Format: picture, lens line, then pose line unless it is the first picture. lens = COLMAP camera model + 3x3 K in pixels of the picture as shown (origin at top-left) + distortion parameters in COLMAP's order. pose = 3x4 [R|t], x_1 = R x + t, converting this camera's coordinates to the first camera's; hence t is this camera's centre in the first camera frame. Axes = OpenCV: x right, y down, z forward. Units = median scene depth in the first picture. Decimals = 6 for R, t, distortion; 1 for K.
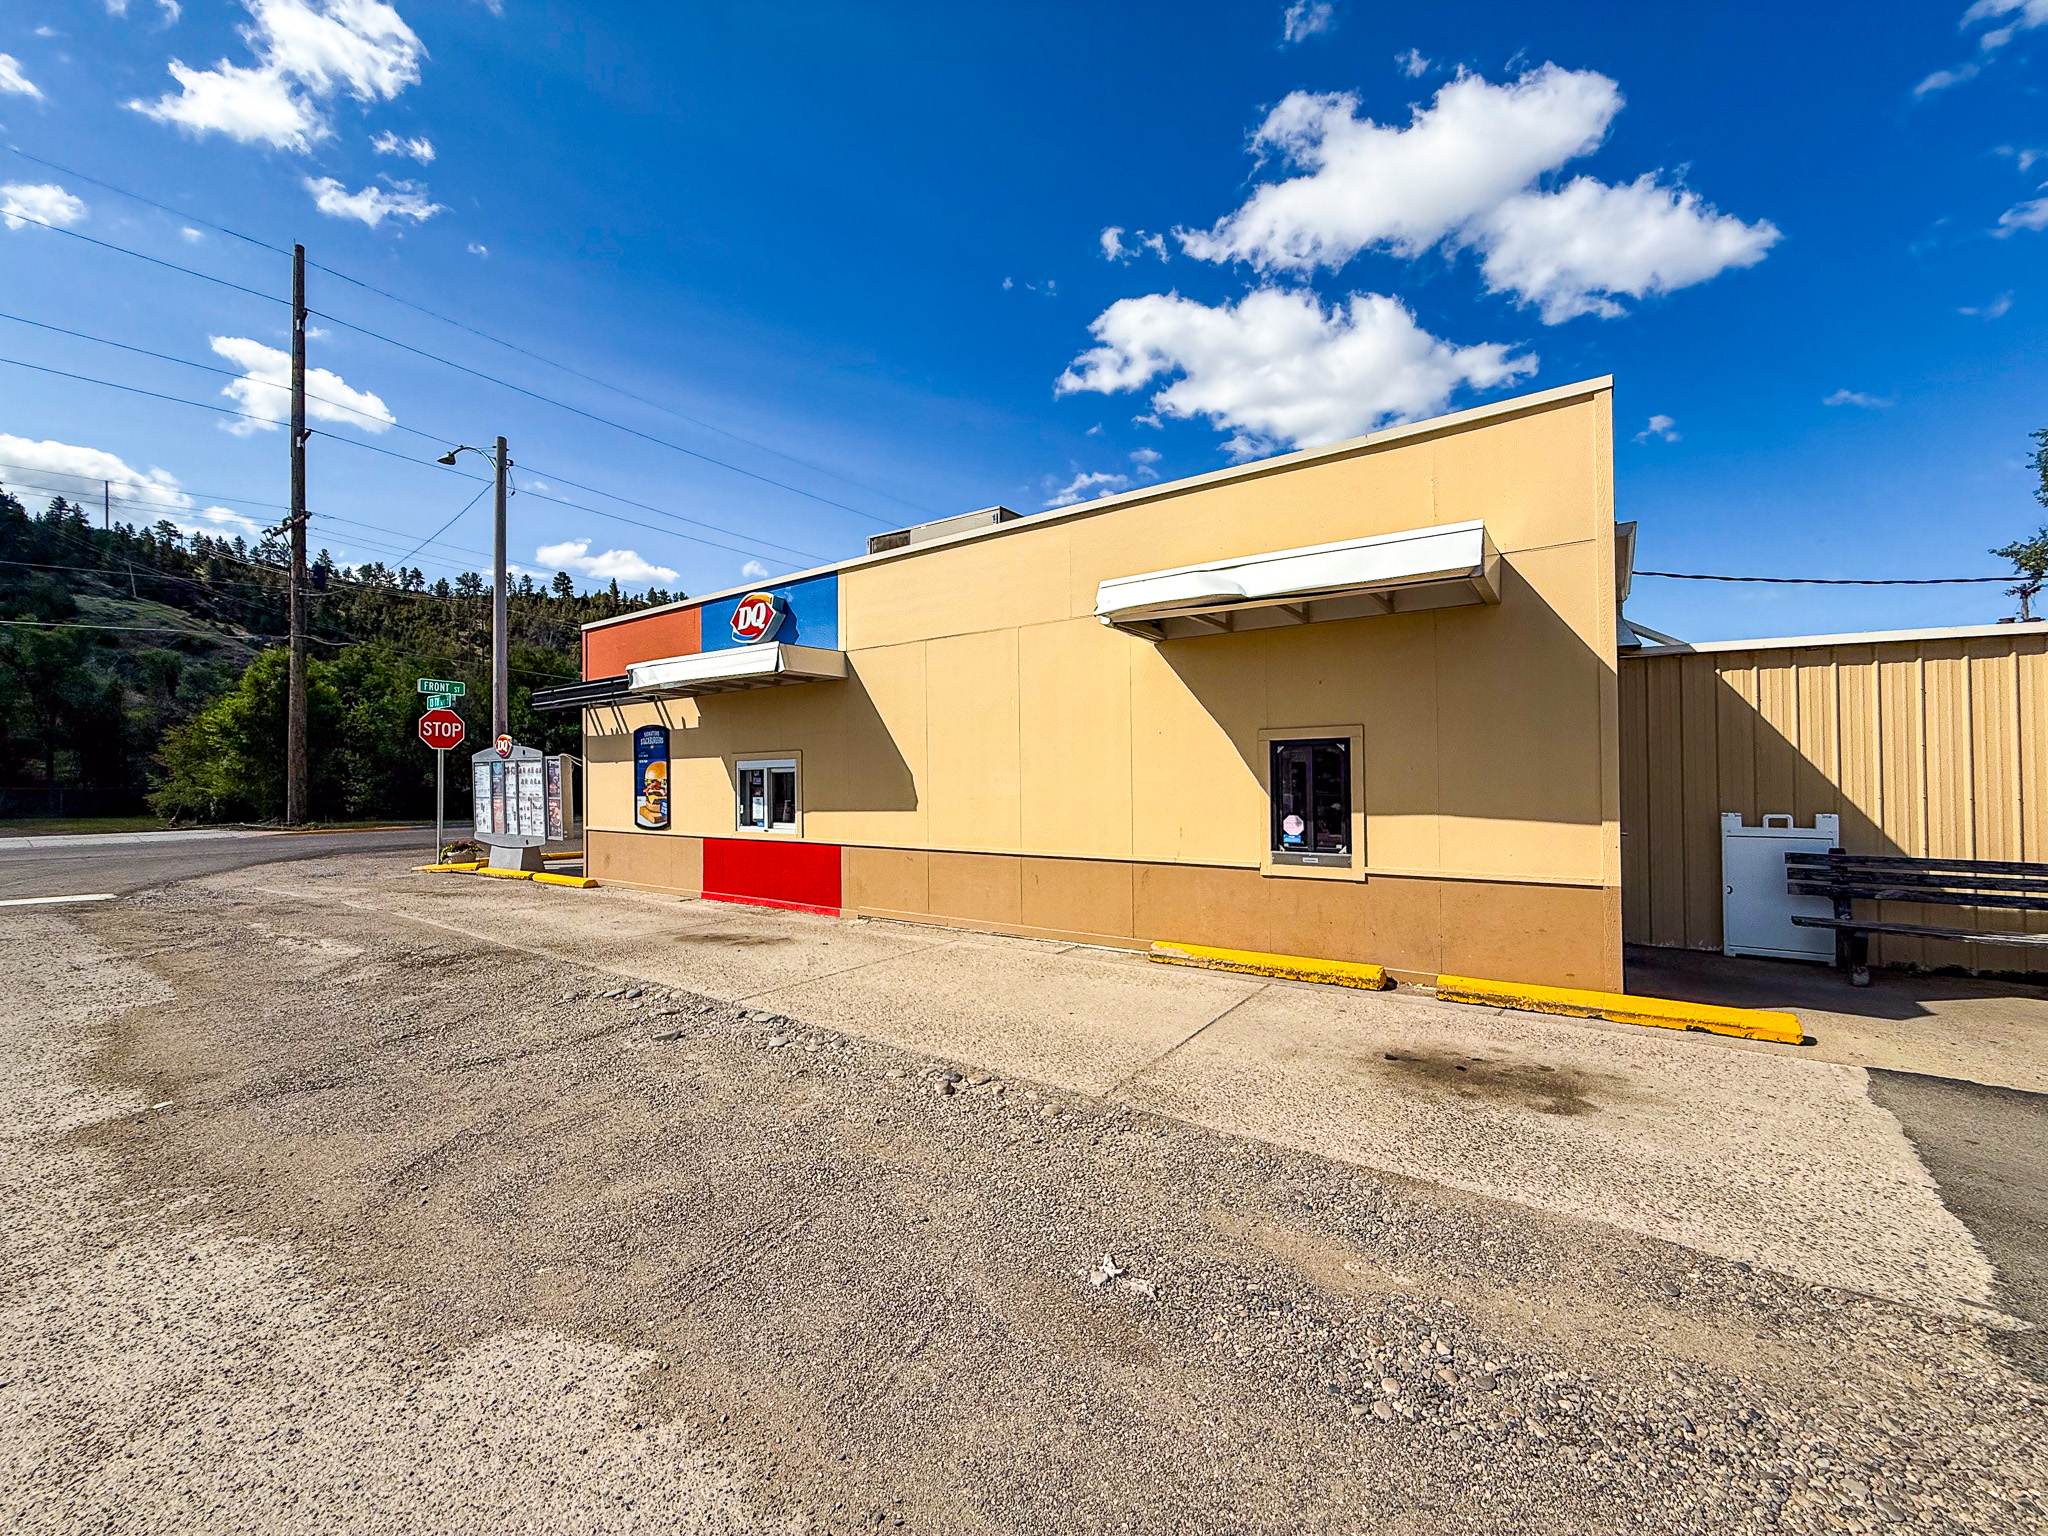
lens RADIAL K [[813.7, 0, 1021.2], [0, 813.7, 772.1], [0, 0, 1]] dist [-0.000139, 0.000126]
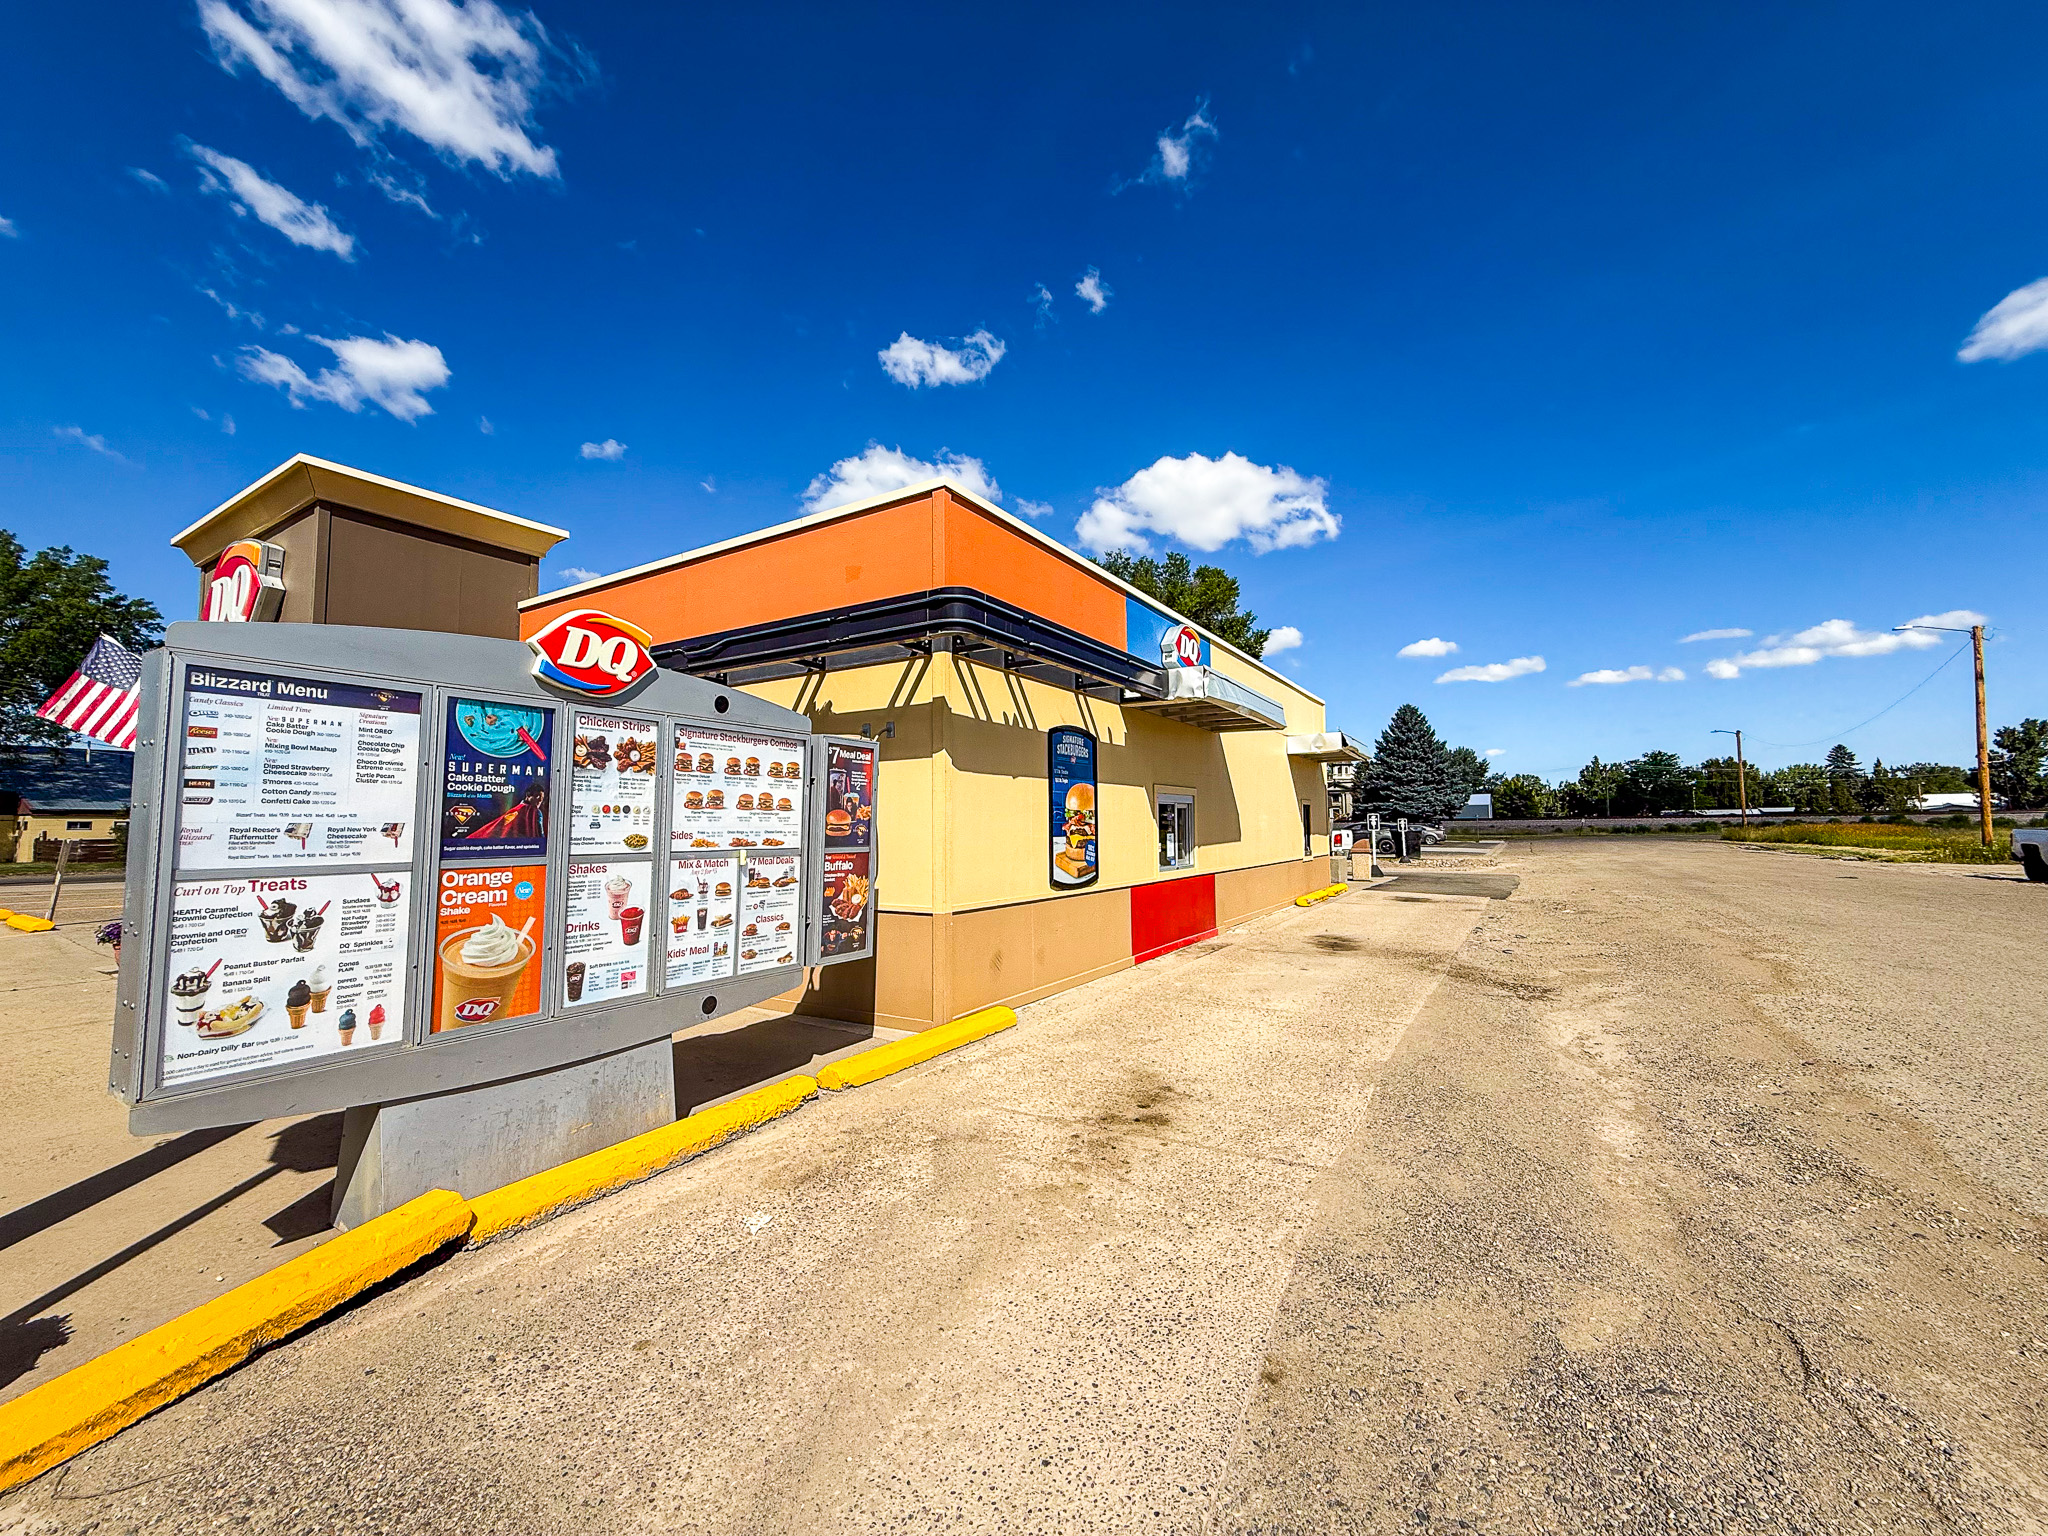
lens RADIAL K [[813.7, 0, 1021.2], [0, 813.7, 772.1], [0, 0, 1]] dist [-0.000139, 0.000126]
pose [[-0.071440, 0.076897, 0.994476, -2.416762], [-0.002446, 0.997007, -0.077268, 0.063865], [-0.997442, -0.007953, -0.071038, 2.397996]]
